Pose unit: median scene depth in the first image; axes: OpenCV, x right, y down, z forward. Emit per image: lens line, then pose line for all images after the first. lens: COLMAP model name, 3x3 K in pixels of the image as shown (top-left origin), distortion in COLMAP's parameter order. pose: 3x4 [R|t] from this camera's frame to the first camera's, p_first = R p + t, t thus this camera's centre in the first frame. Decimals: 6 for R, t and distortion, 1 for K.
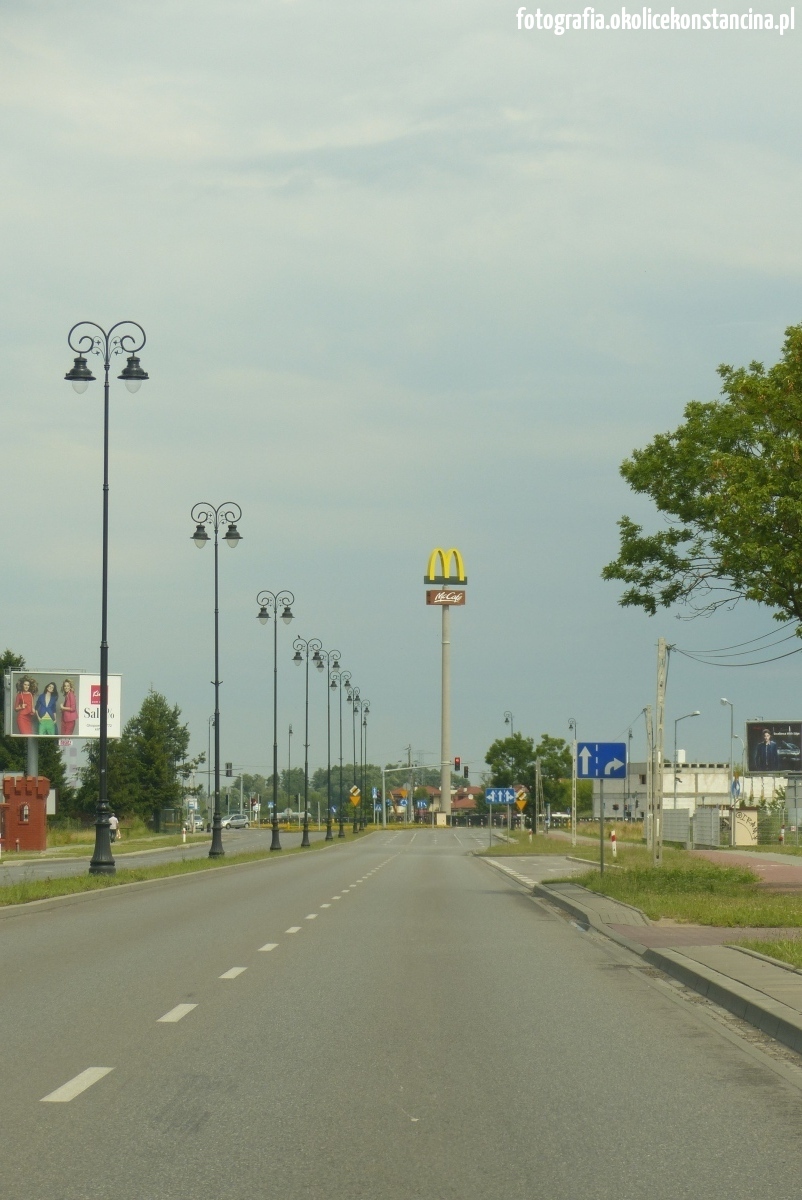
lens RADIAL K [[3644.6, 0, 453.4], [0, 3644.6, 579.3], [0, 0, 1]] dist [0.379761, 0.000000]
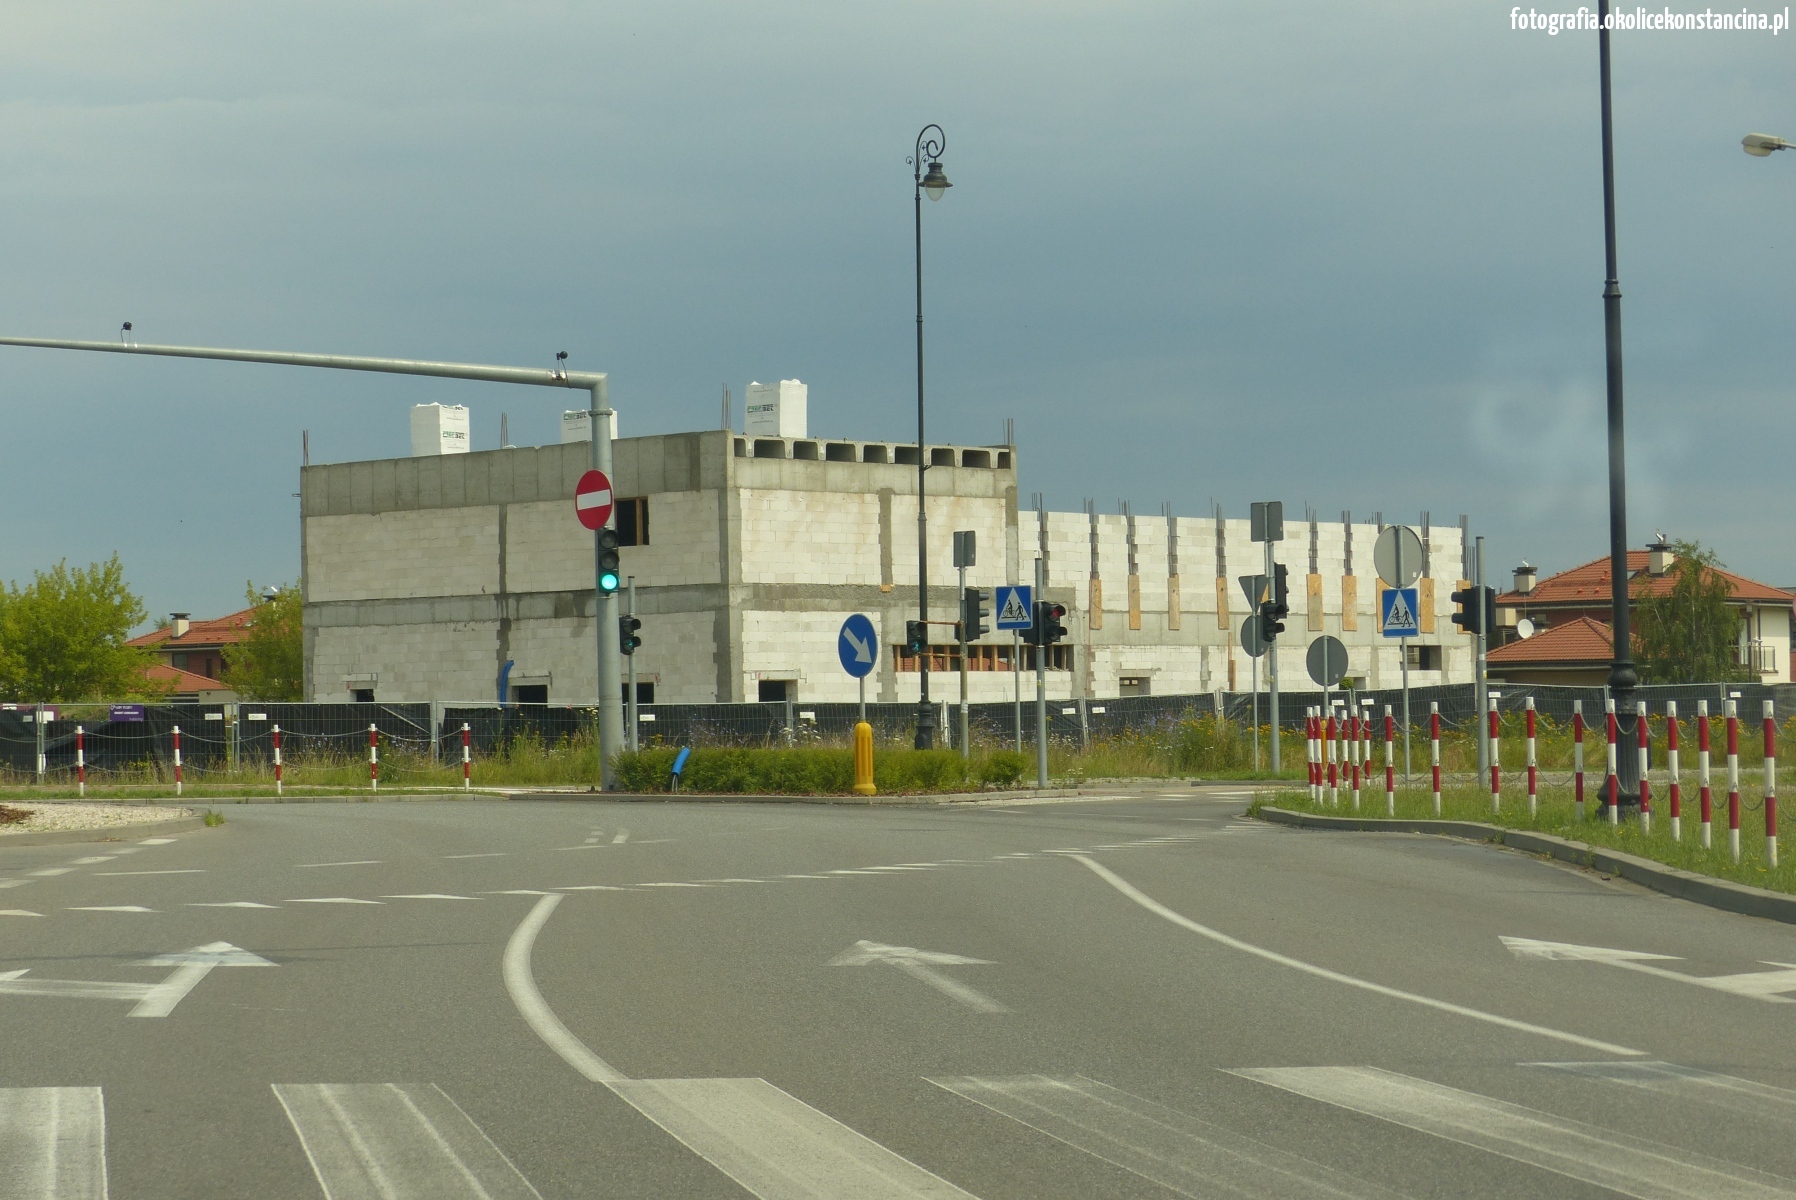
lens RADIAL K [[4284.5, 0, 900.0], [0, 4284.5, 599.2], [0, 0, 1]] dist [-0.030600, 0.000000]
pose [[0.943039, -0.004709, 0.332649, -0.016934], [-0.007023, 0.999395, 0.034057, 0.074464], [-0.332608, -0.034453, 0.942436, 1.133415]]
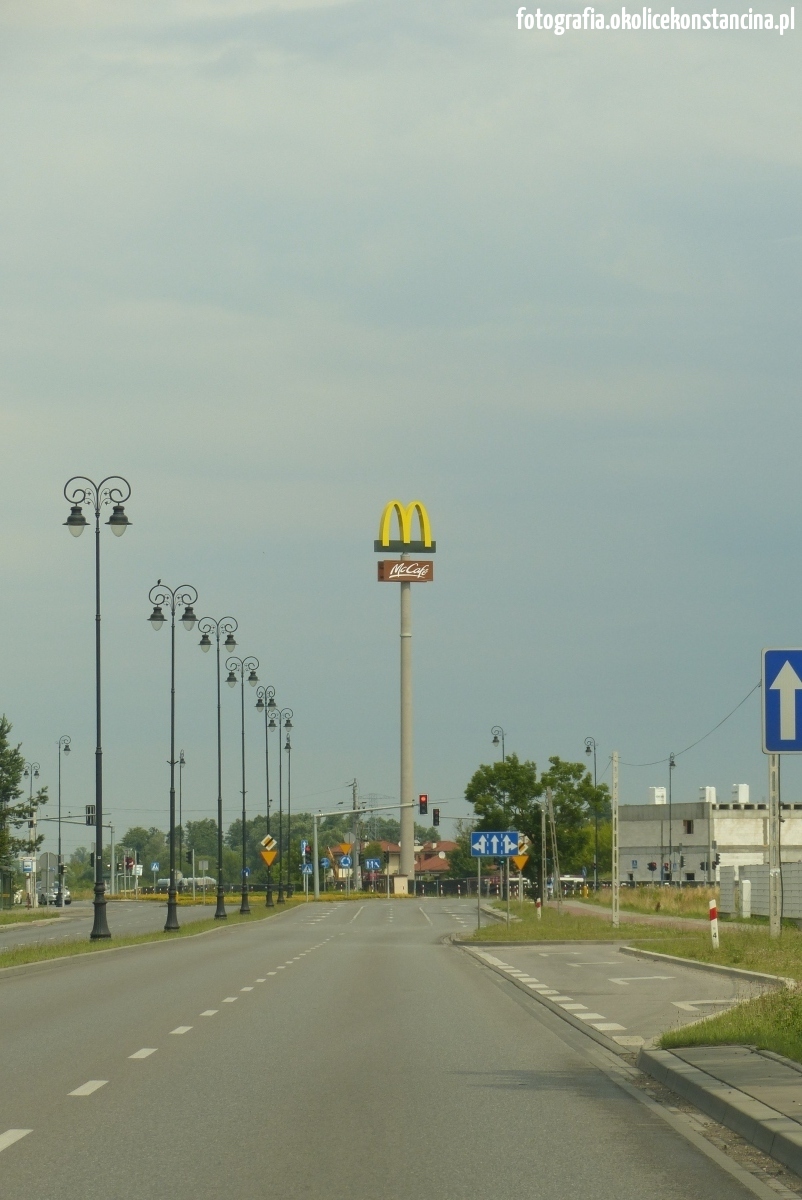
lens RADIAL K [[4745.9, 0, 440.7], [0, 4745.9, 598.0], [0, 0, 1]] dist [0.313695, 0.000000]
pose [[0.999969, -0.006086, 0.005060, 0.000071], [0.006061, 0.999970, 0.004877, 0.009084], [-0.005089, -0.004846, 0.999975, 0.131767]]
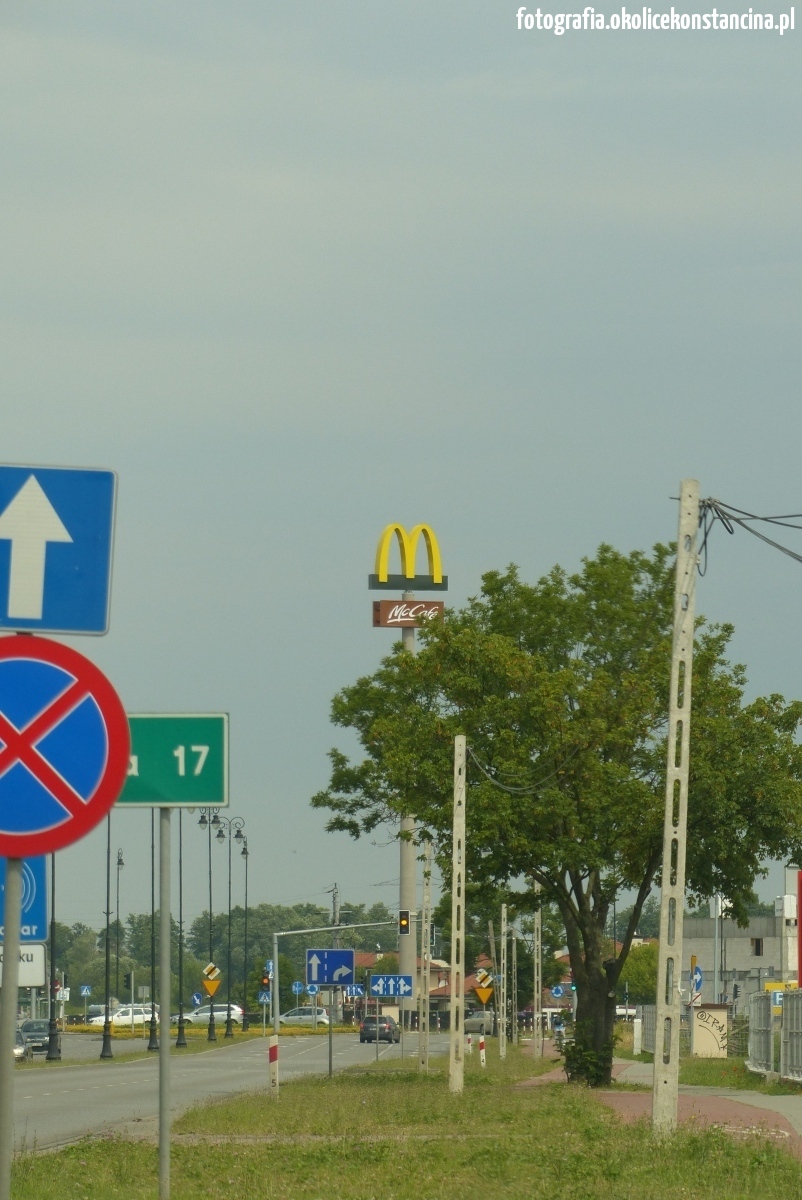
lens RADIAL K [[8007.3, 0, 395.9], [0, 8007.3, 602.4], [0, 0, 1]] dist [0.263778, 0.000000]
pose [[0.999873, 0.002819, -0.015681, 0.023282], [-0.002596, 0.999896, 0.014208, -0.021552], [0.015719, -0.014165, 0.999776, -0.318719]]
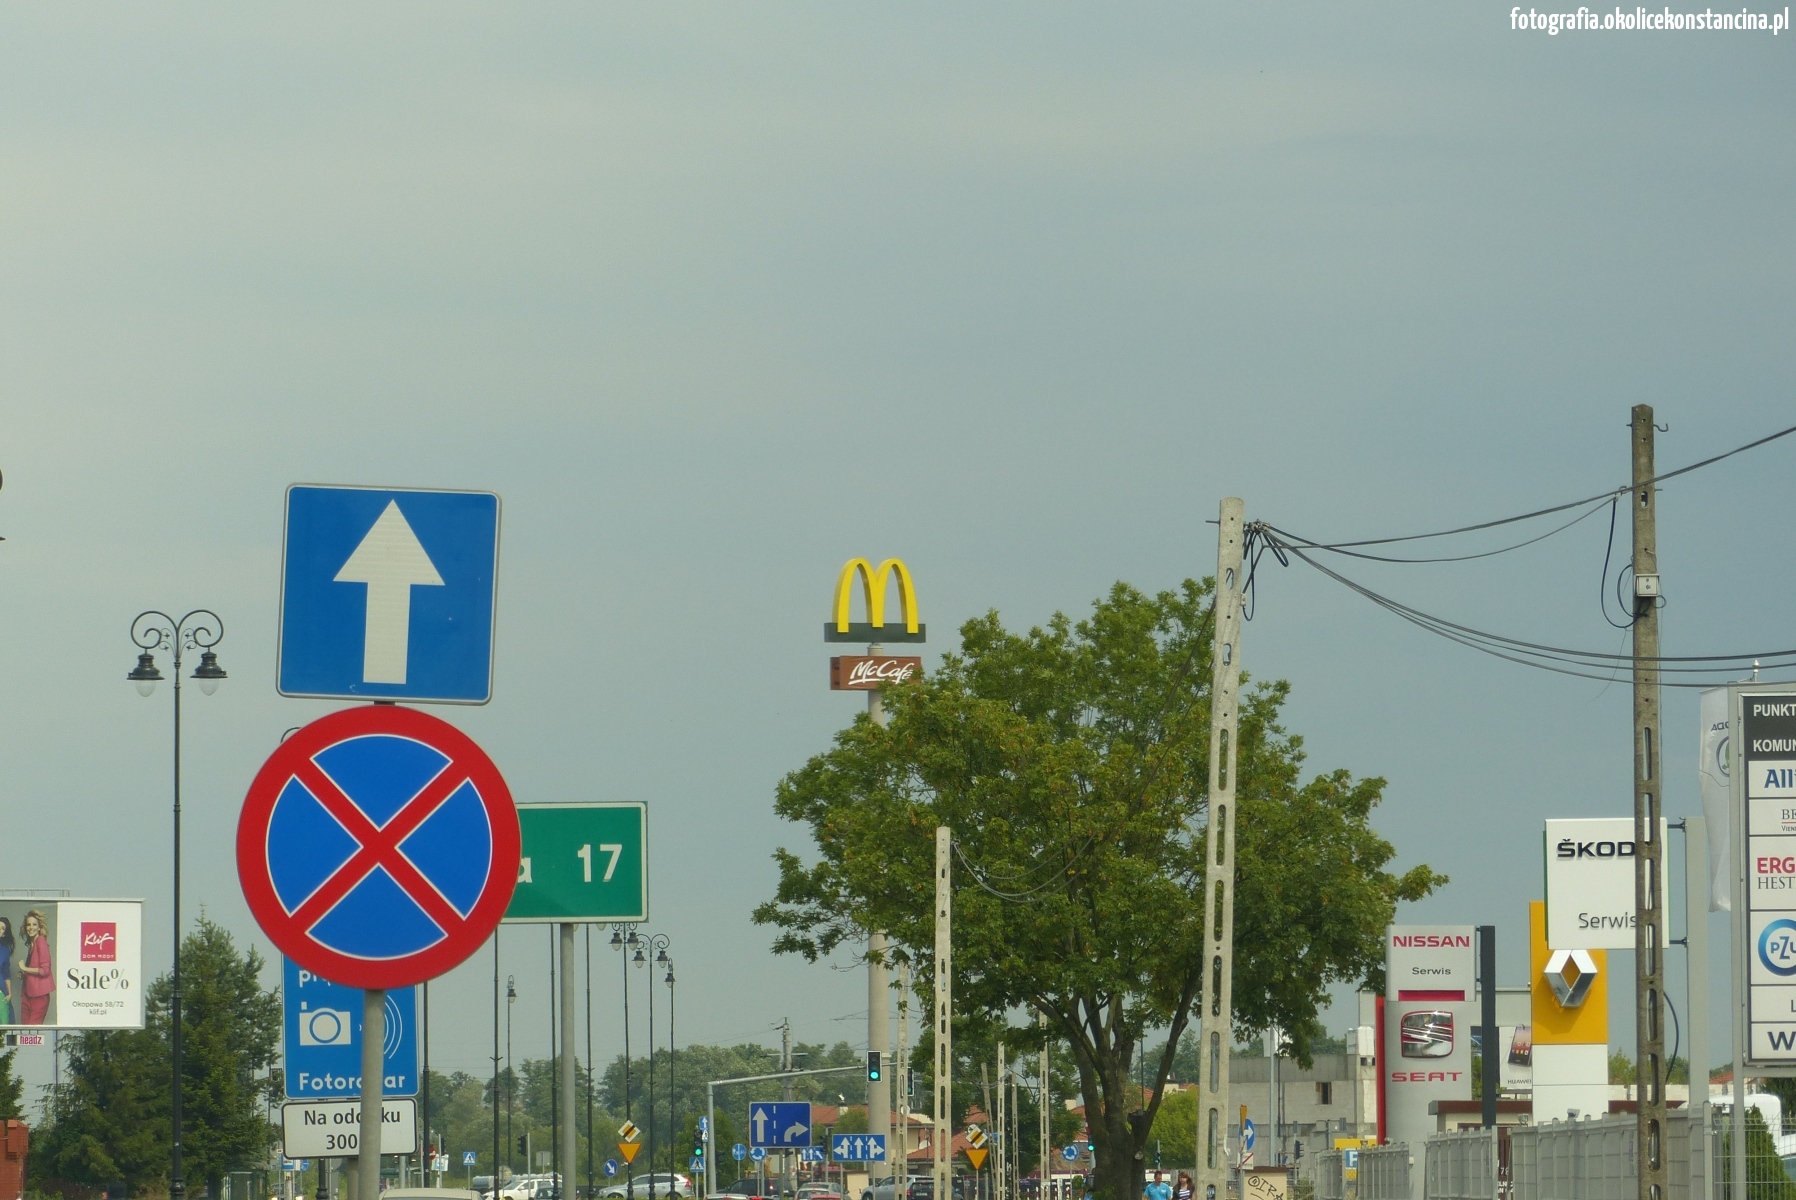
lens RADIAL K [[10167.7, 0, 903.8], [0, 10167.7, 587.8], [0, 0, 1]] dist [0.536719, 0.000000]
pose [[0.999908, -0.007586, -0.011274, 0.023251], [0.007668, 0.999944, 0.007280, -0.021490], [0.011218, -0.007366, 0.999910, -0.315370]]
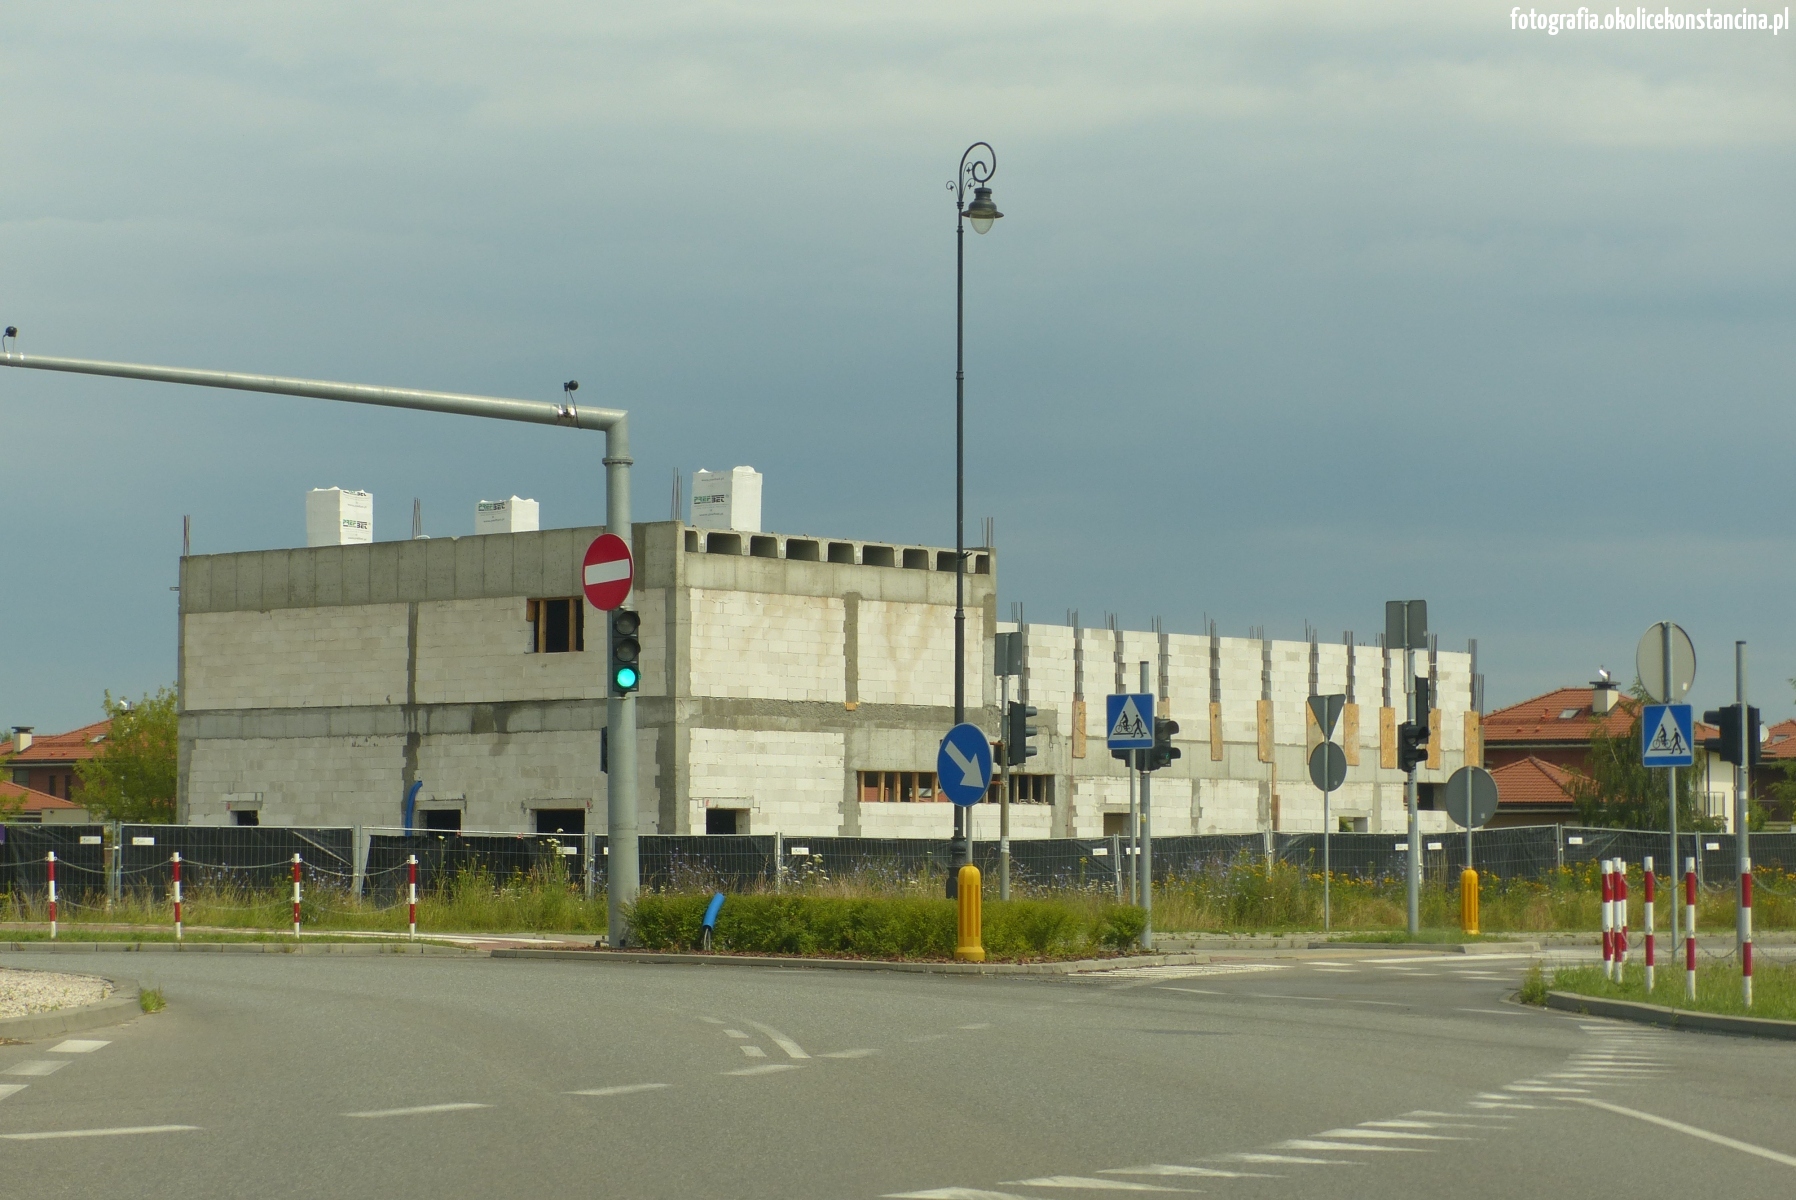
lens RADIAL K [[4284.5, 0, 896.1], [0, 4284.5, 600.9], [0, 0, 1]] dist [-0.030600, 0.000000]
pose [[0.930007, 0.023996, 0.366757, -0.011375], [-0.026927, 0.999633, 0.002878, 0.076951], [-0.366553, -0.012552, 0.930312, 1.176418]]
